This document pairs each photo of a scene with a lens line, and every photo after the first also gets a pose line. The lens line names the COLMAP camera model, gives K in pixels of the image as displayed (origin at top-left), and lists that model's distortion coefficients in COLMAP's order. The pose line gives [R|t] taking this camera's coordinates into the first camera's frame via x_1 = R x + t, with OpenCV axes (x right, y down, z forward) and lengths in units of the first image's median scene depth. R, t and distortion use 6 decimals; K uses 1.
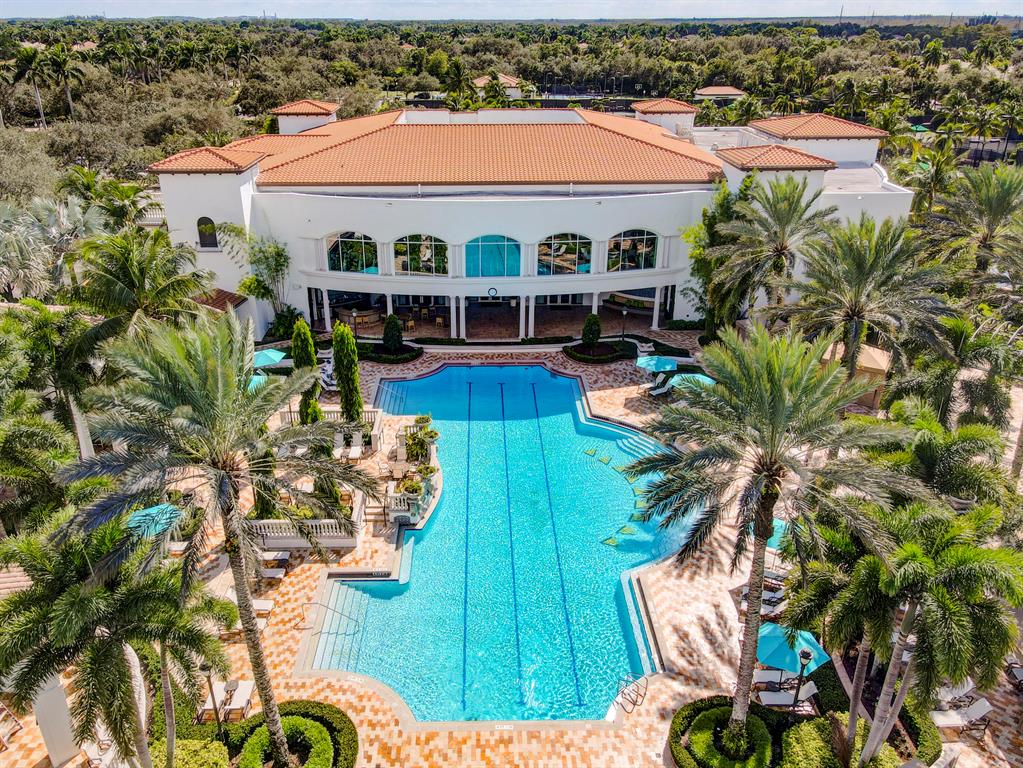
lens RADIAL K [[789.7, 0, 486.4], [0, 789.7, 386.0], [0, 0, 1]] dist [0.000757, 0.000769]
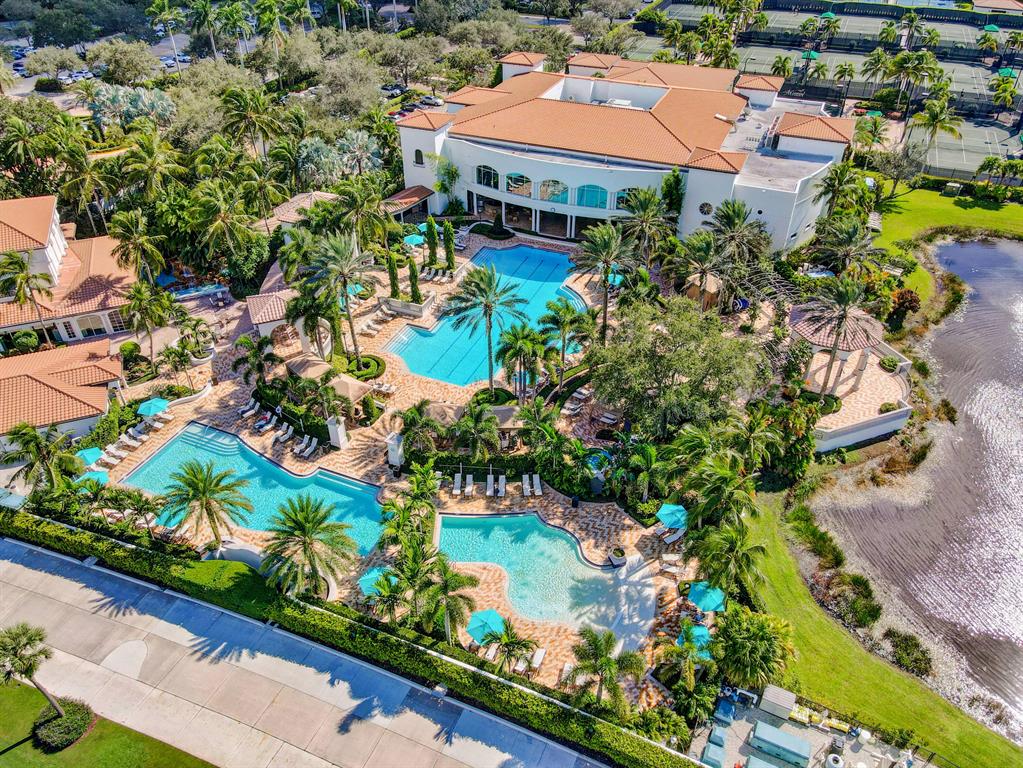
lens RADIAL K [[761.8, 0, 510.8], [0, 761.8, 363.9], [0, 0, 1]] dist [0.006293, 0.005434]
pose [[0.915418, 0.234360, -0.327240, 0.597810], [-0.169495, 0.961858, 0.214711, -0.141698], [0.365078, -0.141084, 0.920225, -0.742752]]
